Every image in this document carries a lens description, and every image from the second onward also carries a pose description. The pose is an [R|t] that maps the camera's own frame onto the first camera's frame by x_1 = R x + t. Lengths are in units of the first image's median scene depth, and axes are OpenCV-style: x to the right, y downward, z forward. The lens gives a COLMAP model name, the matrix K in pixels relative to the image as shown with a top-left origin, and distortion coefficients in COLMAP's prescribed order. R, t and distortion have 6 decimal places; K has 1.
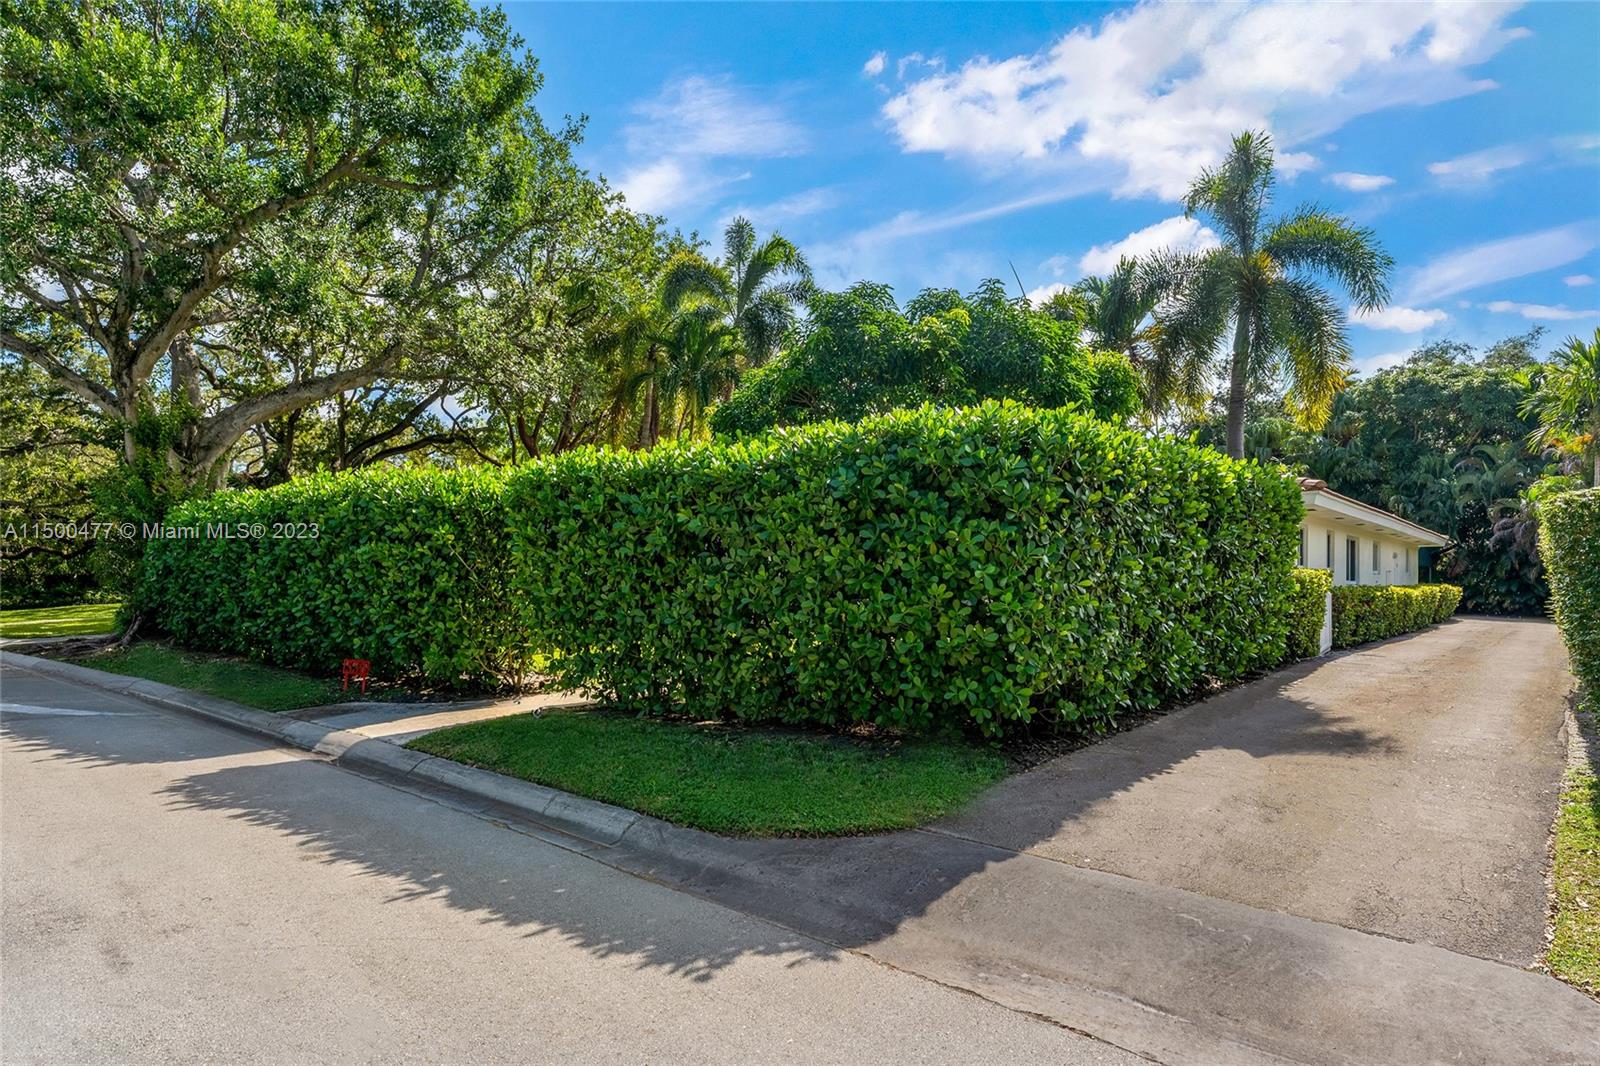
lens RADIAL K [[839.0, 0, 808.1], [0, 839.0, 575.4], [0, 0, 1]] dist [0.002238, 0.000178]
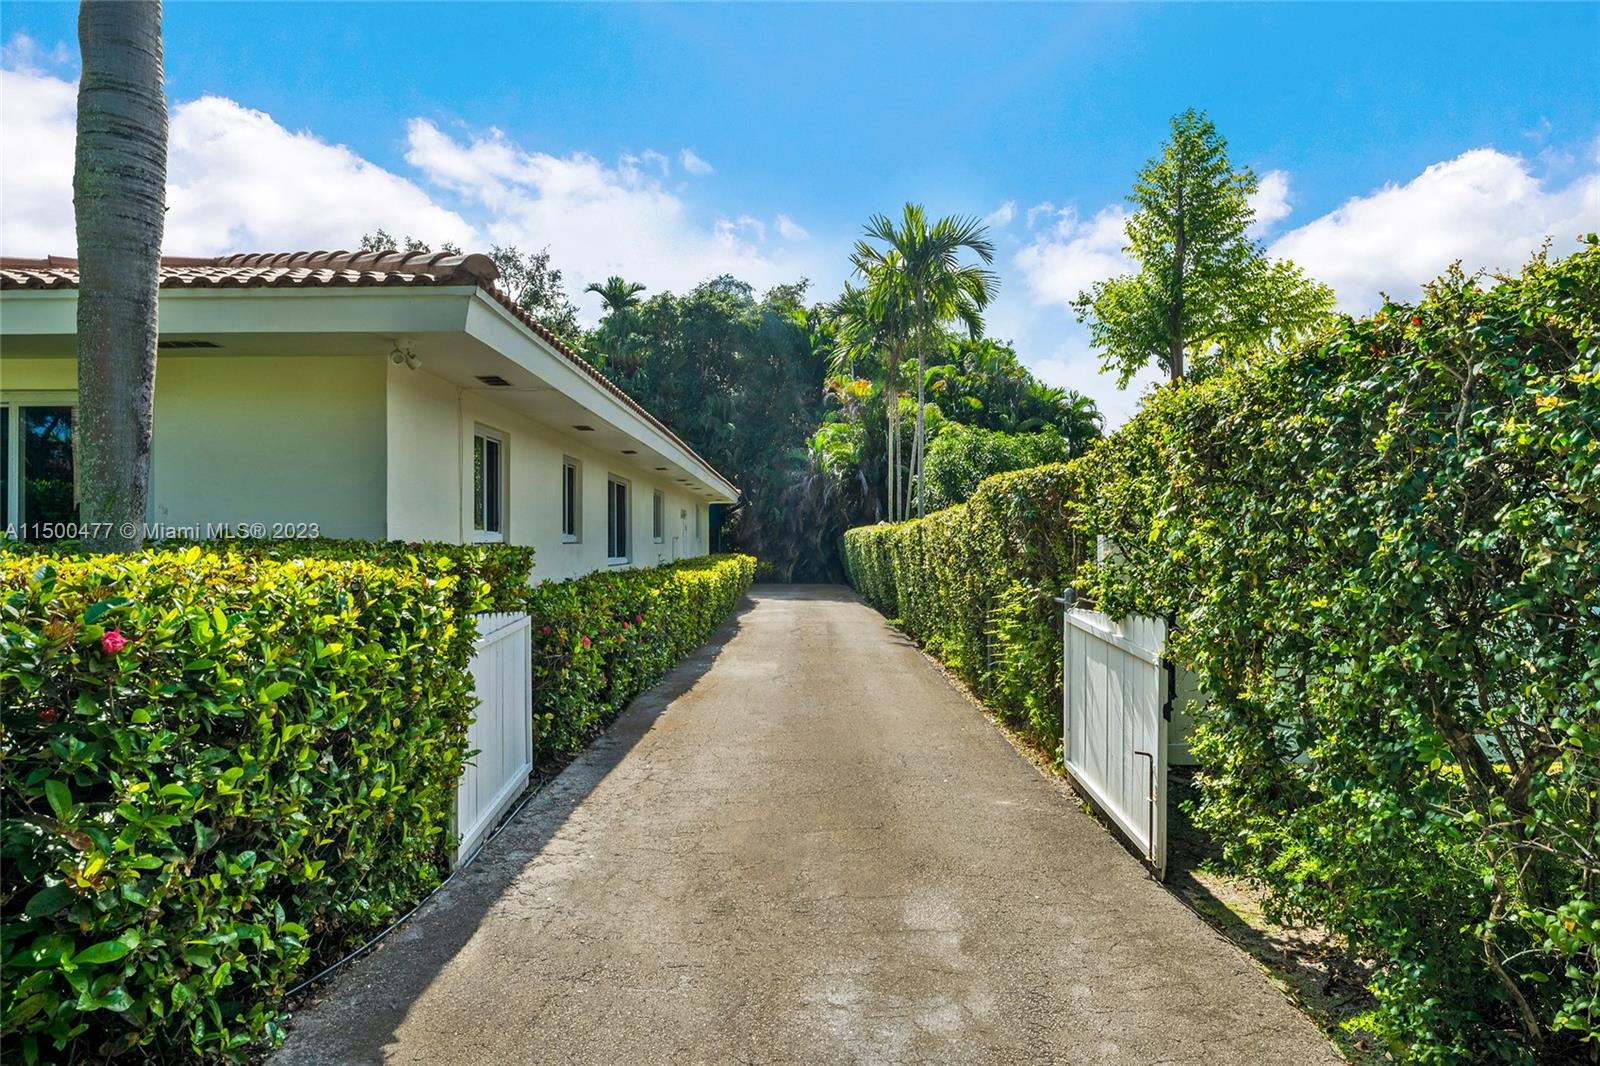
lens RADIAL K [[921.7, 0, 800.2], [0, 921.7, 527.6], [0, 0, 1]] dist [-0.001487, -0.000022]
pose [[0.741137, -0.001559, 0.671352, 0.240754], [0.009693, 0.999918, -0.008379, -0.005216], [-0.671284, 0.012718, 0.741091, 0.344788]]
